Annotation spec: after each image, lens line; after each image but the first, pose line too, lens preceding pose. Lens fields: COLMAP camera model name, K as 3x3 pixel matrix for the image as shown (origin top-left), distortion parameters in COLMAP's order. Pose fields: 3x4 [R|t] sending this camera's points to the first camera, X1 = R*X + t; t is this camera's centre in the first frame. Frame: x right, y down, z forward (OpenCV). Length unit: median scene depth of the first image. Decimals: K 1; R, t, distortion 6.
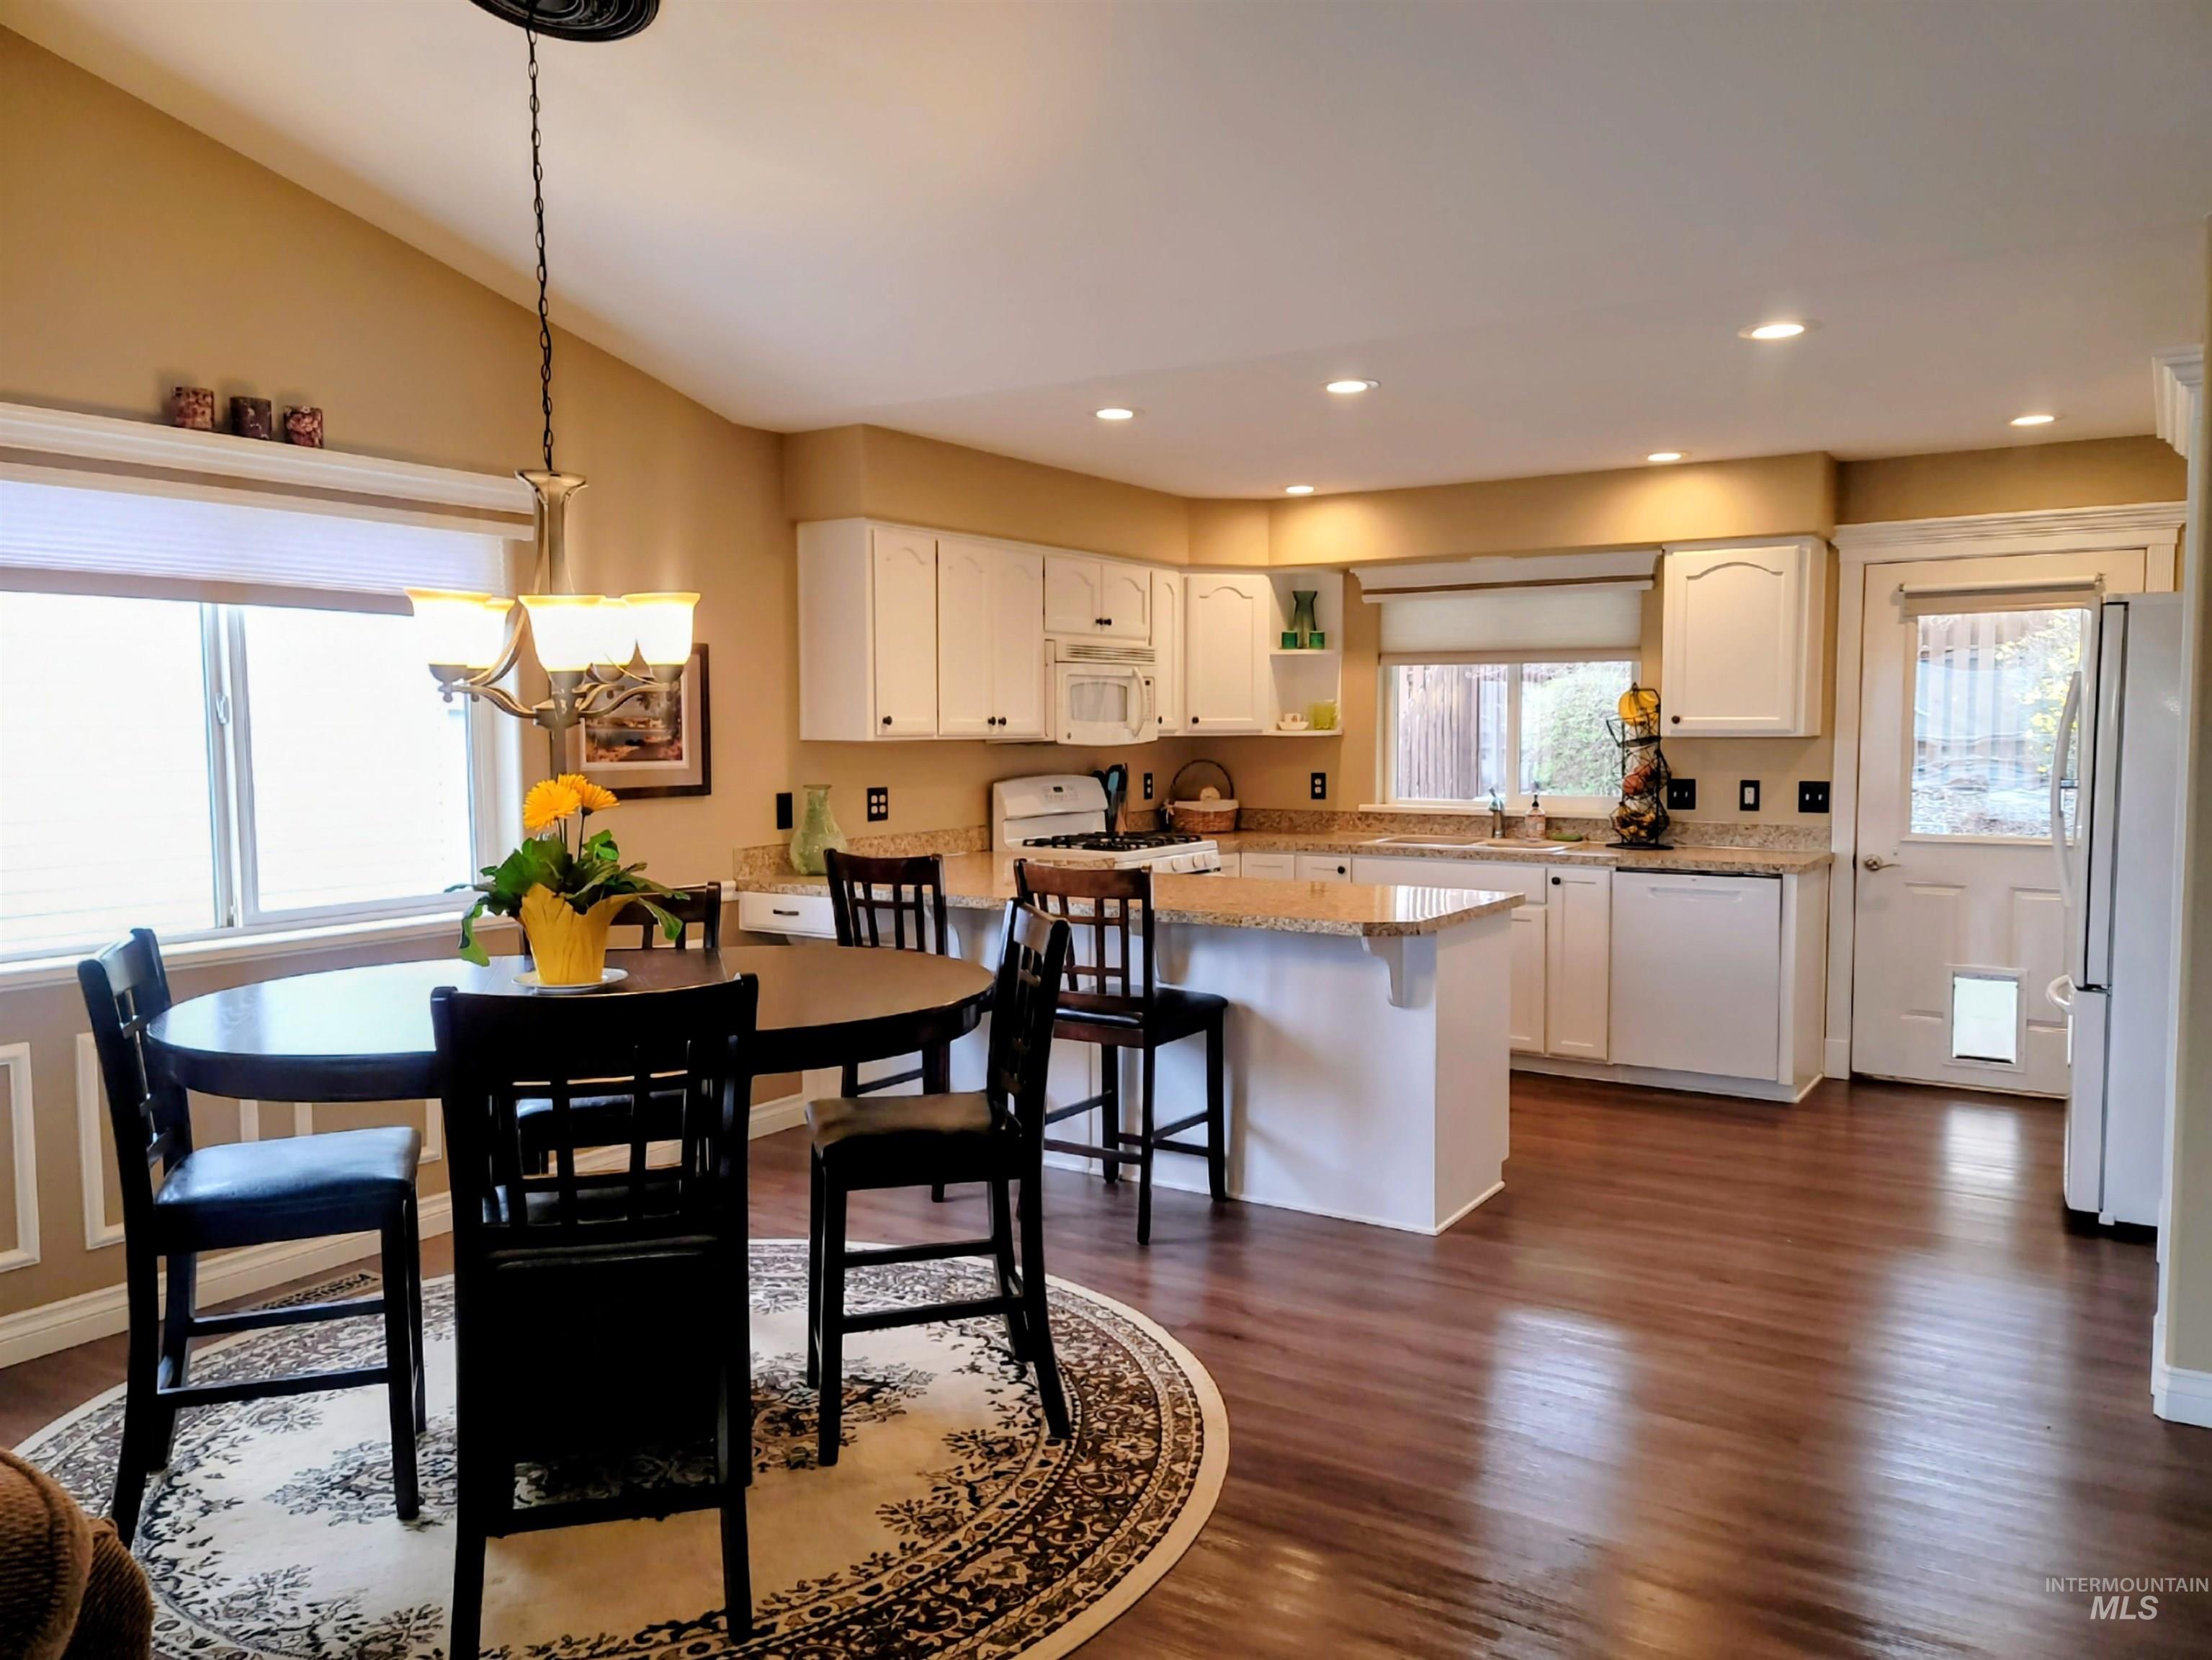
lens RADIAL K [[1610.7, 0, 1126.1], [0, 1610.7, 835.4], [0, 0, 1]] dist [0.083170, -0.064179]
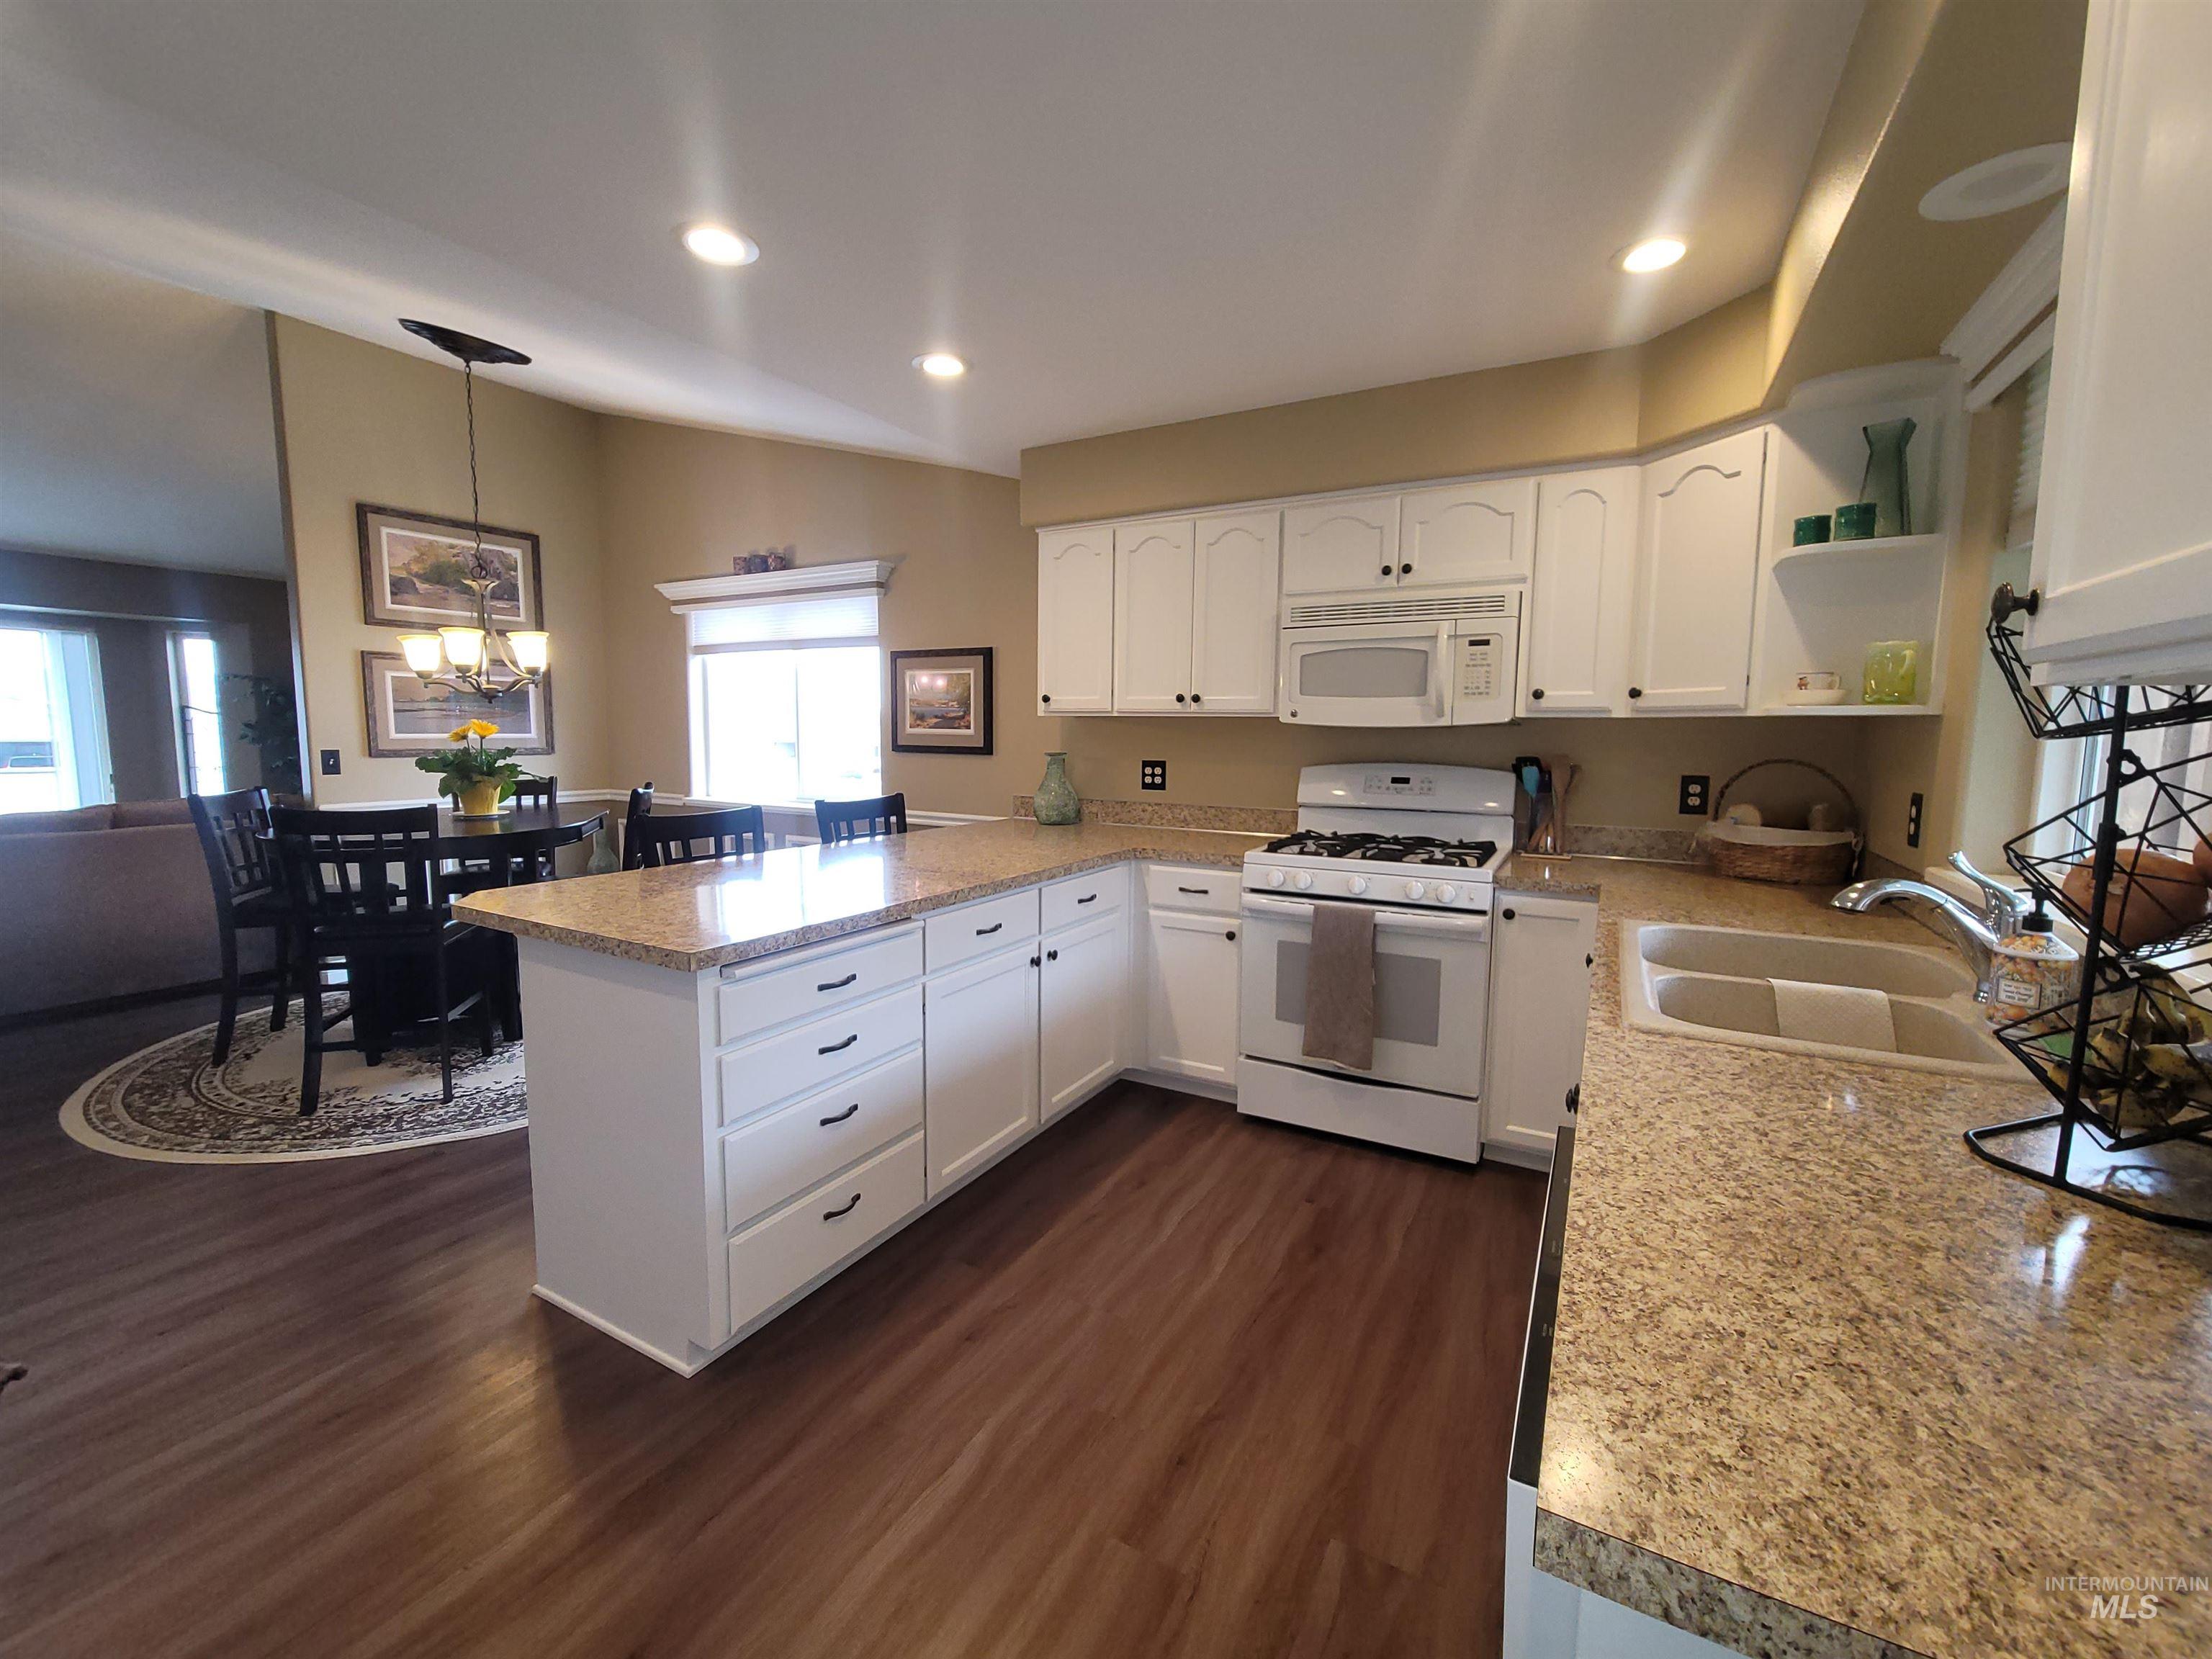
lens RADIAL K [[914.8, 0, 1106.0], [0, 914.8, 829.5], [0, 0, 1]] dist [0.003302, 0.000363]
pose [[0.048621, 0.111916, -0.992527, 0.486648], [-0.080968, 0.990874, 0.107764, -0.048141], [0.995530, 0.075124, 0.057239, 0.936719]]
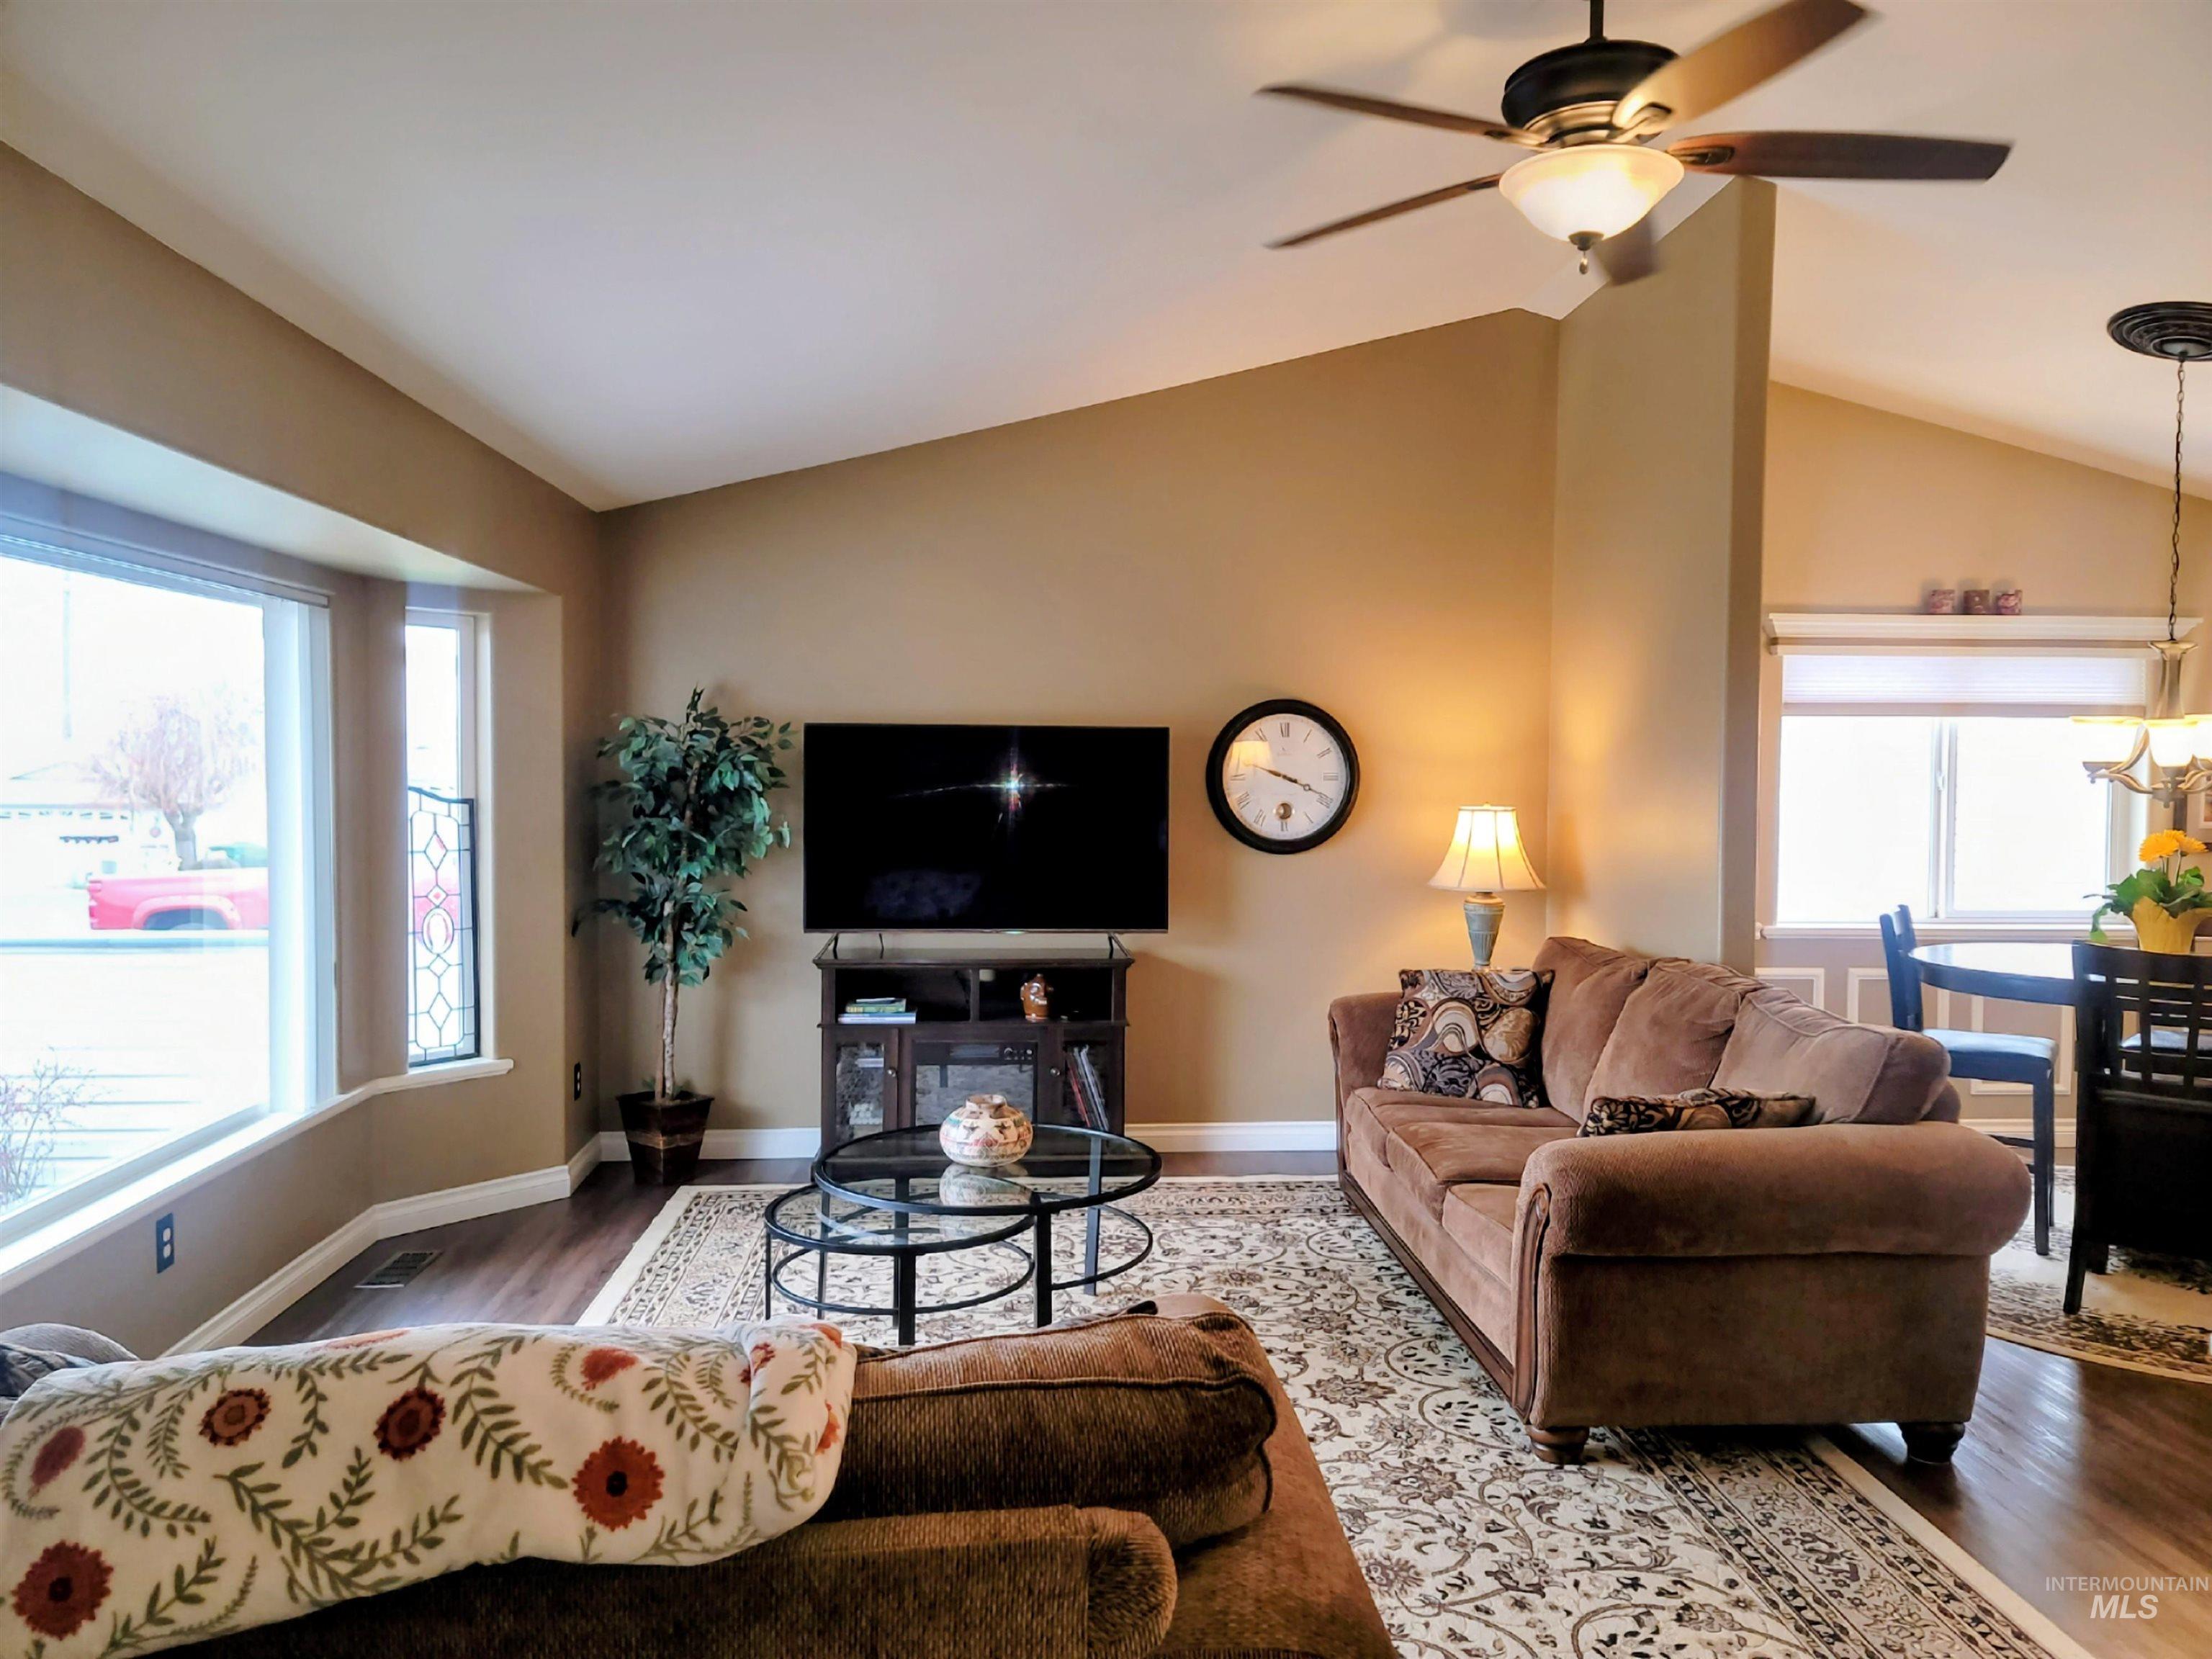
lens RADIAL K [[1610.4, 0, 1126.1], [0, 1610.4, 834.8], [0, 0, 1]] dist [0.083170, -0.064179]
pose [[0.602129, 0.042357, -0.797274, 0.169908], [-0.065973, 0.997816, 0.003186, 0.015549], [0.795668, 0.050680, 0.603609, -0.409364]]
